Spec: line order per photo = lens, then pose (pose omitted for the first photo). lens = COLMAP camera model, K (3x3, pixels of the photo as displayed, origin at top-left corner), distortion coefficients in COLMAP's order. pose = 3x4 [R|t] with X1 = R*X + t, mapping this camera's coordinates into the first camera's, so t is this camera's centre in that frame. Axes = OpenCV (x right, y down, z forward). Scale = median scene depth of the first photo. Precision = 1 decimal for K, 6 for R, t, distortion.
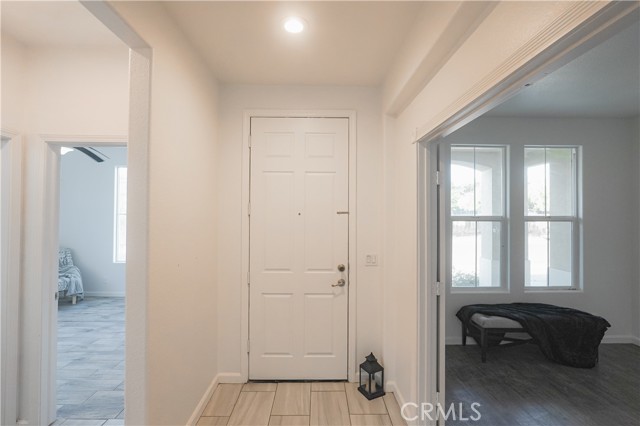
lens RADIAL K [[294.2, 0, 319.3], [0, 294.2, 211.1], [0, 0, 1]] dist [-0.000757, 0.001904]
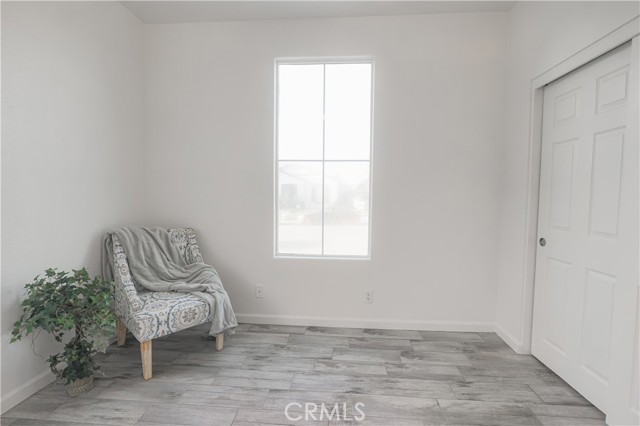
lens RADIAL K [[294.2, 0, 321.0], [0, 294.2, 211.3], [0, 0, 1]] dist [-0.000757, 0.001904]
pose [[0.995442, 0.006858, -0.095119, -0.639147], [0.000321, 0.997164, 0.075256, 0.065619], [0.095365, -0.074944, 0.992617, 0.576817]]
